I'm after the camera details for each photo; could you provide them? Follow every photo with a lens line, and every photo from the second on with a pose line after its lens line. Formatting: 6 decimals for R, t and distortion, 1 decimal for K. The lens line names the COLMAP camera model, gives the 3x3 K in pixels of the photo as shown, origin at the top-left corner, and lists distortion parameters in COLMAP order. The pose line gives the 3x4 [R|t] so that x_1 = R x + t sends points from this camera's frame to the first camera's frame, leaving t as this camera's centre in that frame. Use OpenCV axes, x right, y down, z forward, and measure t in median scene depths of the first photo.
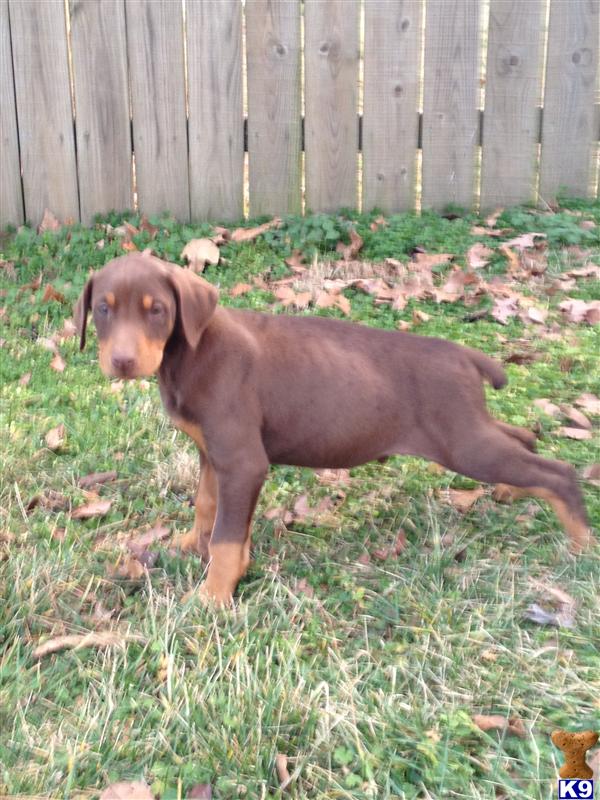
lens RADIAL K [[1072.2, 0, 300.0], [0, 1072.2, 400.0], [0, 0, 1]] dist [0.026769, 0.046484]
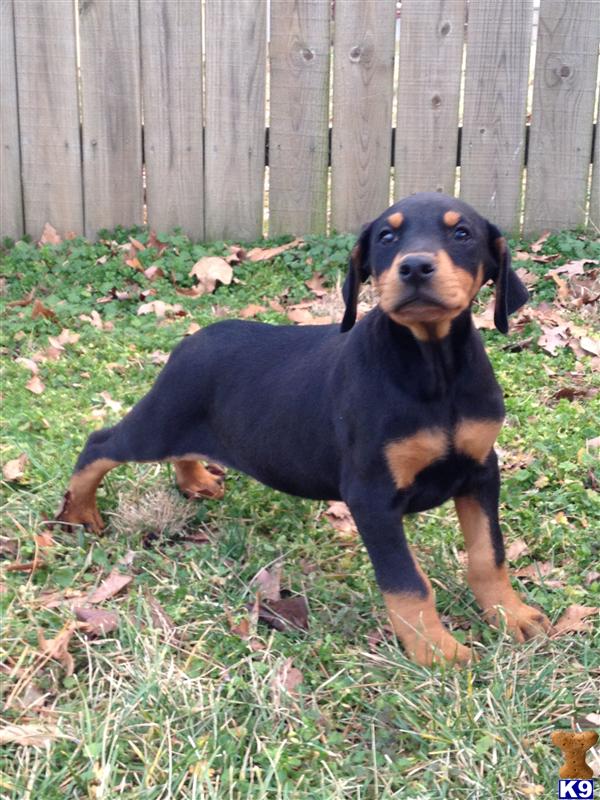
lens RADIAL K [[1072.2, 0, 300.0], [0, 1072.2, 400.0], [0, 0, 1]] dist [0.026769, 0.046484]
pose [[0.999155, 0.028714, -0.029410, 0.010832], [-0.029946, 0.998653, -0.042362, 0.006038], [0.028154, 0.043207, 0.998669, 0.103490]]
